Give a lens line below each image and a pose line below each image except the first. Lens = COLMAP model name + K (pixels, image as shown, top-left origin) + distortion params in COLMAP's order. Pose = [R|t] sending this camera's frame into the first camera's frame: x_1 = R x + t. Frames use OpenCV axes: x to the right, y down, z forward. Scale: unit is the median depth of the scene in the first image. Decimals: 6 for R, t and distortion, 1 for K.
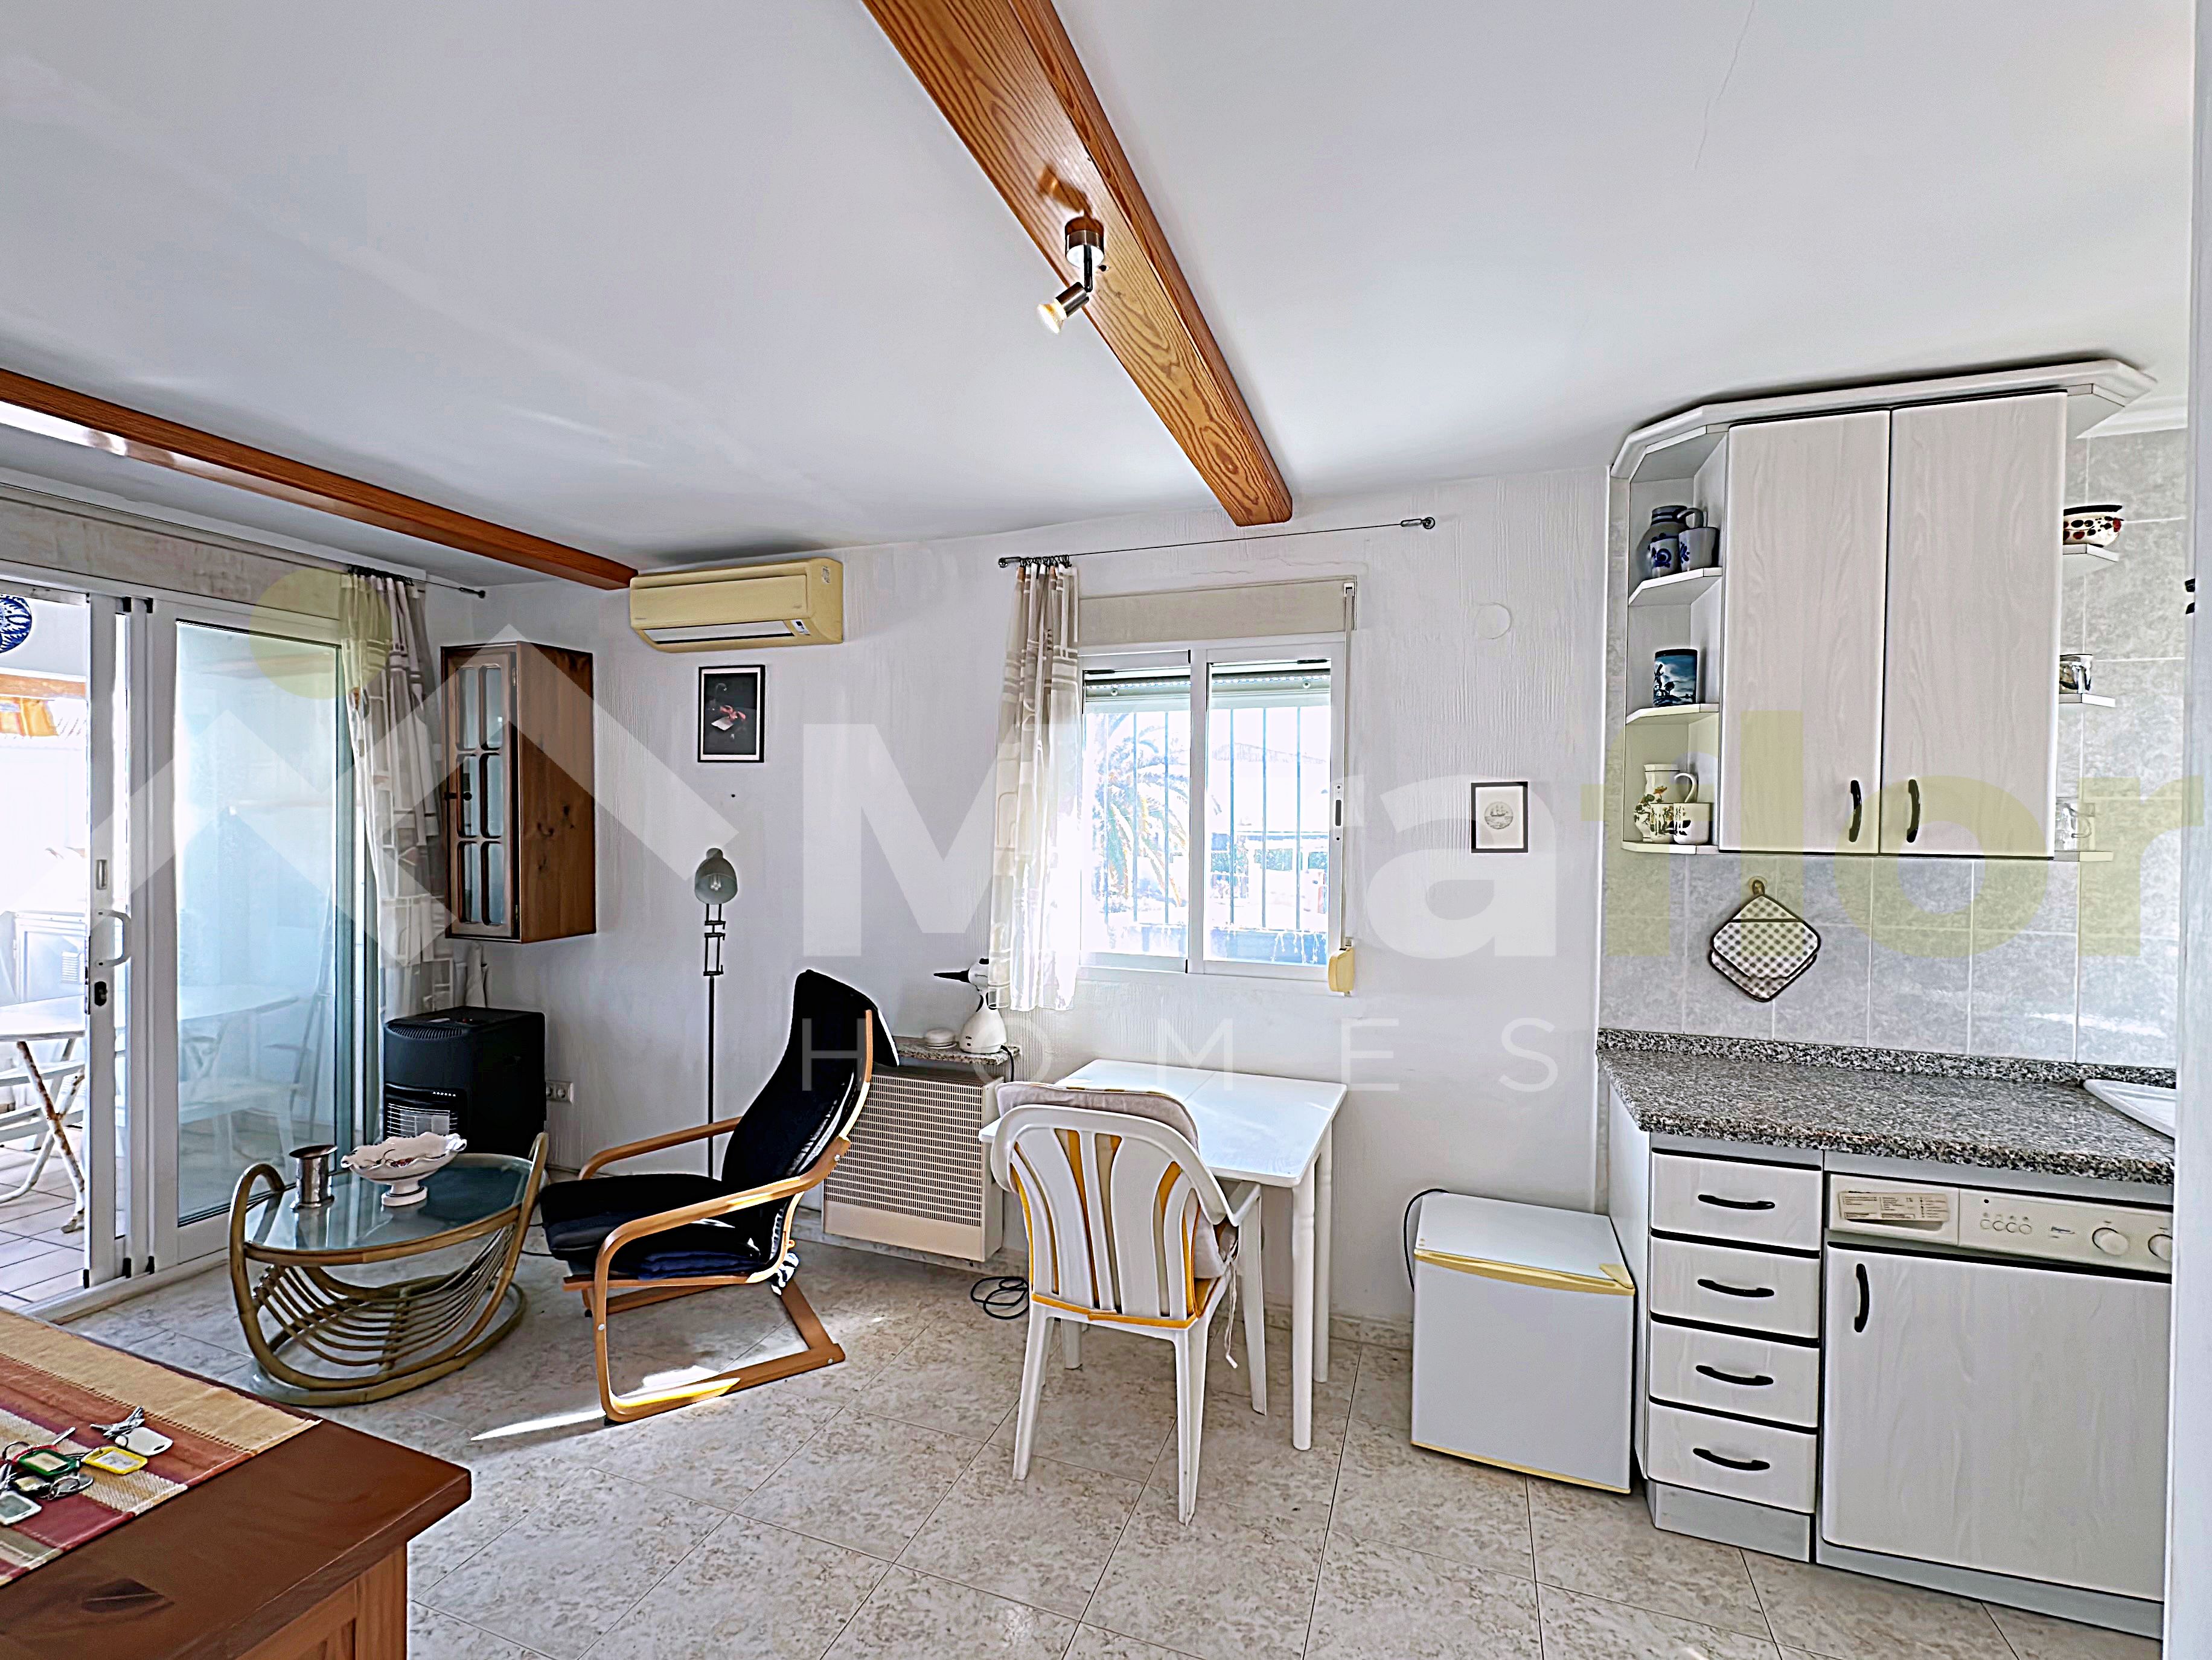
lens RADIAL K [[967.7, 0, 1105.2], [0, 967.7, 828.2], [0, 0, 1]] dist [-0.004762, 0.001245]
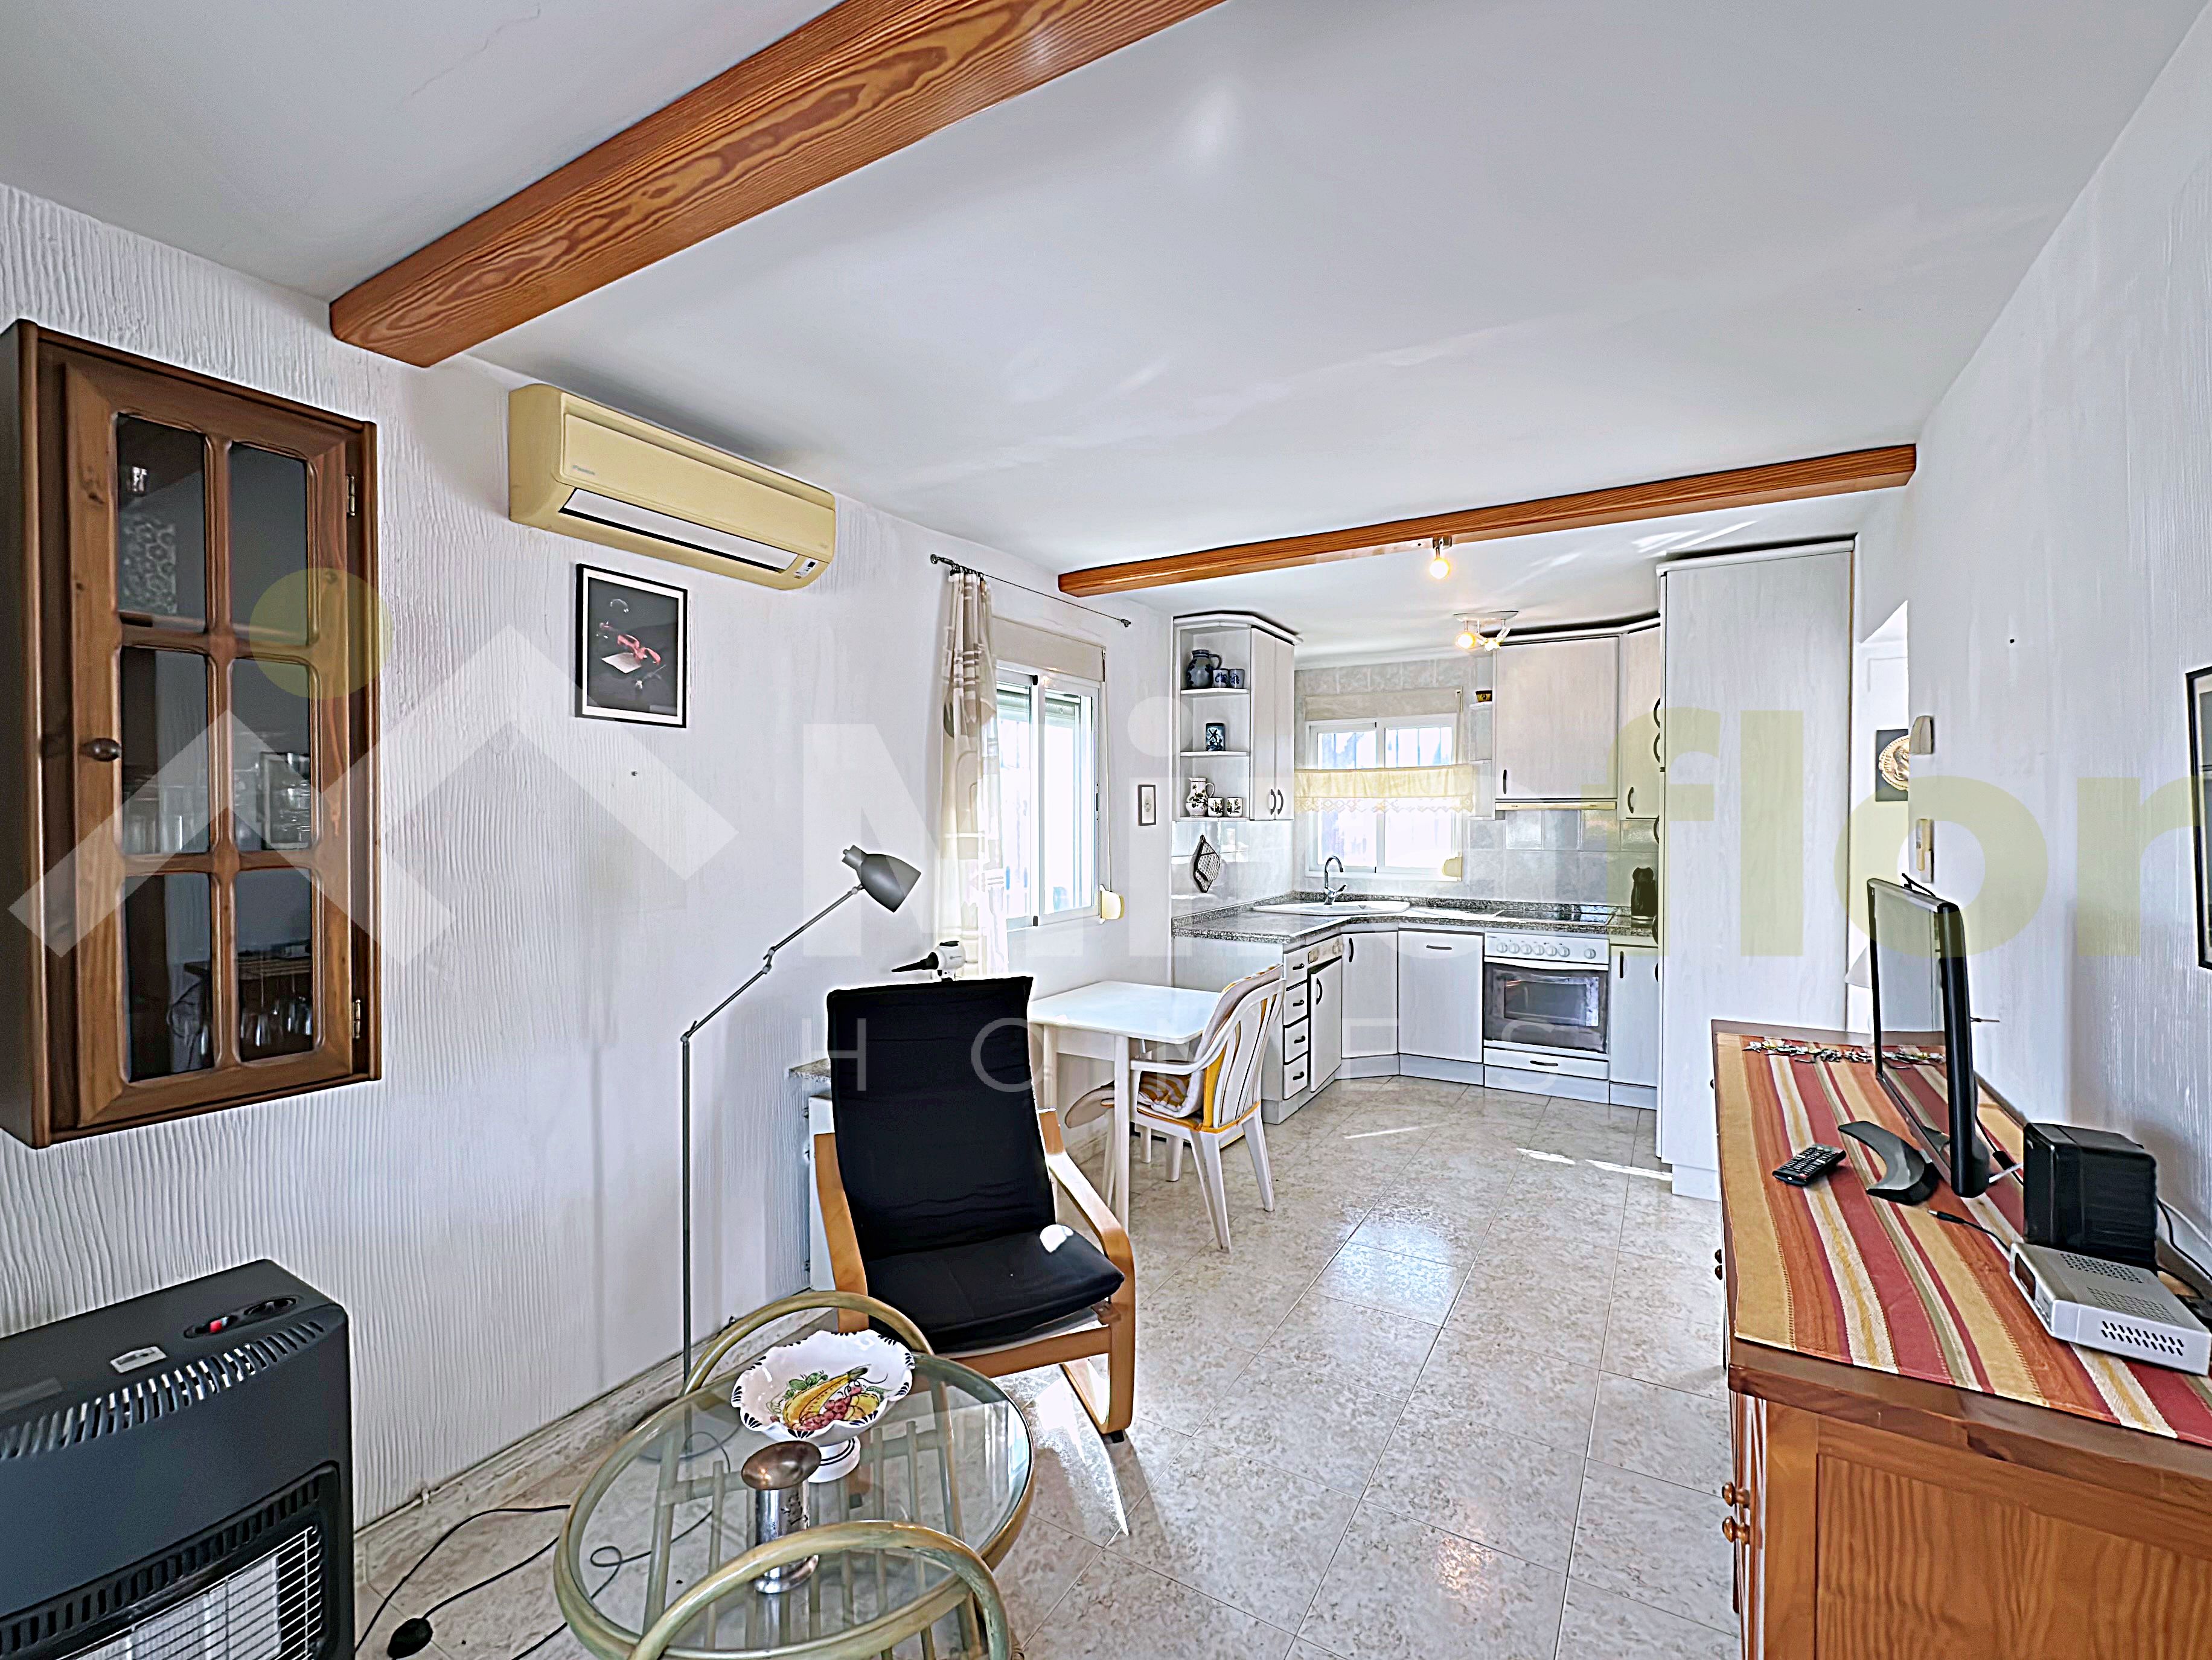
lens RADIAL K [[967.7, 0, 1106.5], [0, 967.7, 828.1], [0, 0, 1]] dist [-0.004762, 0.001245]
pose [[0.189822, -0.023163, 0.981545, -1.414499], [0.014132, 0.999683, 0.020858, -0.007569], [-0.981717, 0.009911, 0.190089, 0.809127]]
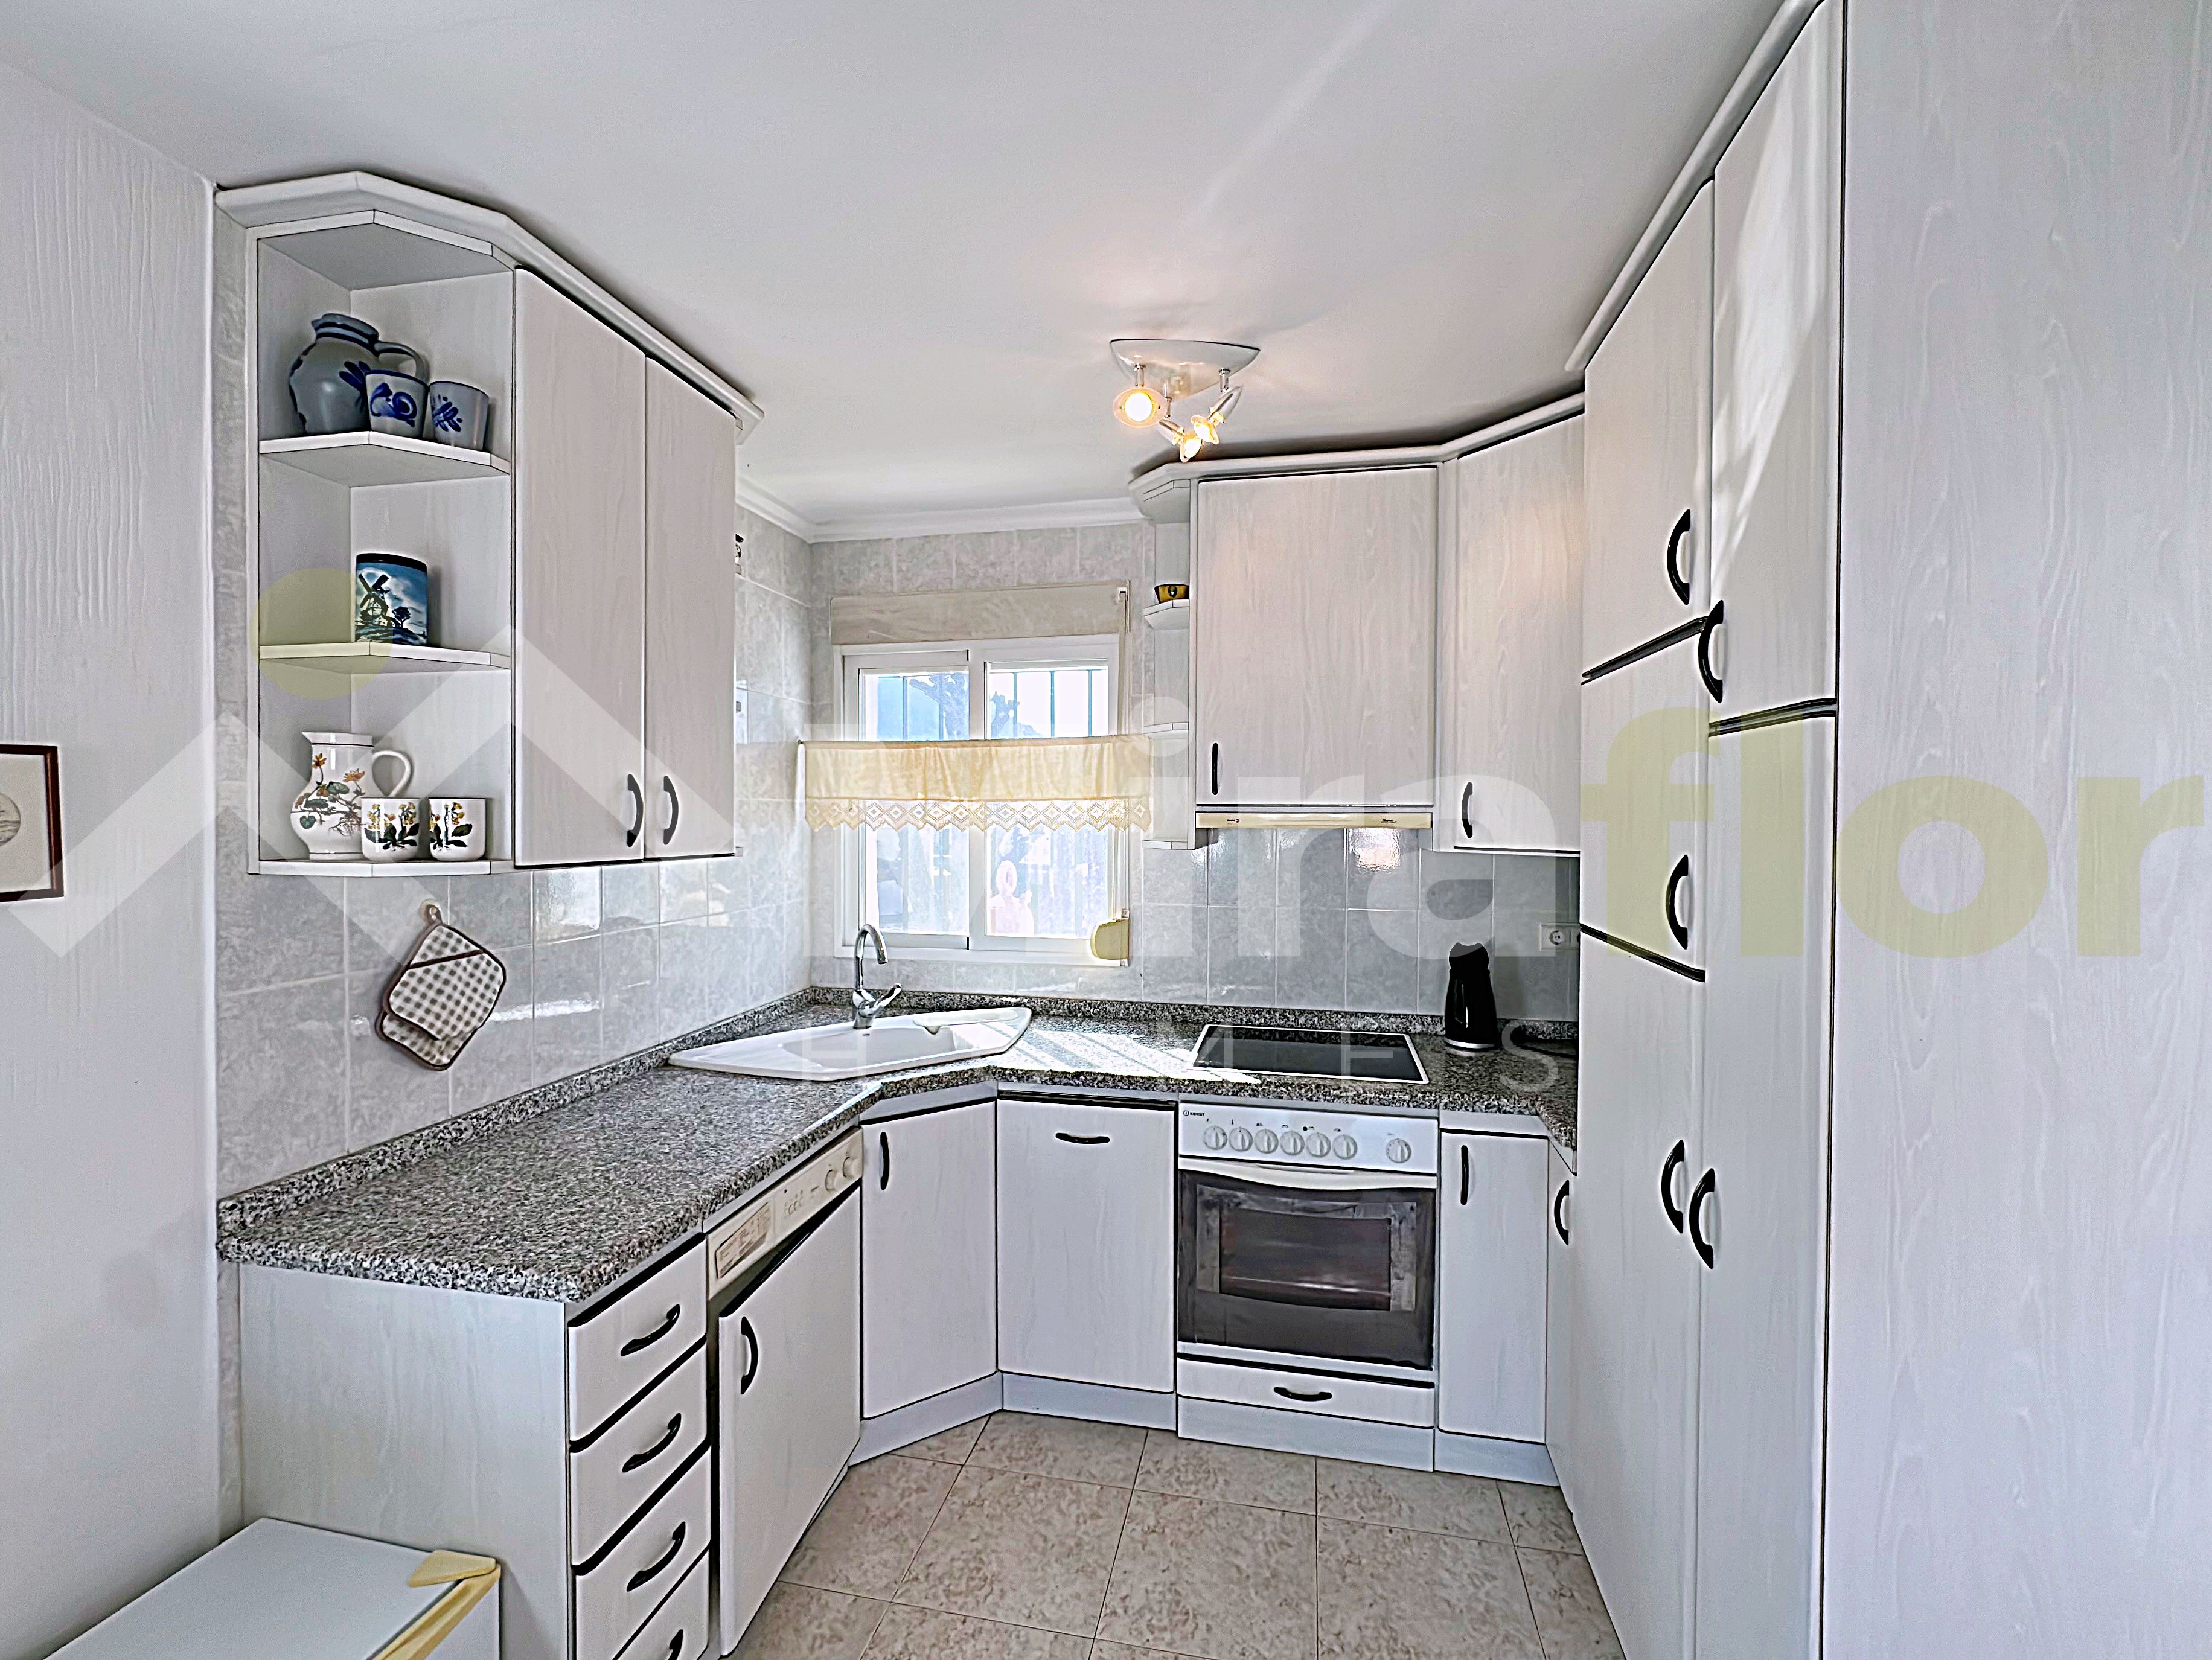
lens RADIAL K [[967.7, 0, 1106.5], [0, 967.7, 828.1], [0, 0, 1]] dist [-0.004762, 0.001245]
pose [[-0.143189, -0.023049, 0.989427, -0.109320], [0.007632, 0.999673, 0.024392, -0.016904], [-0.989666, 0.011044, -0.142967, 0.604277]]
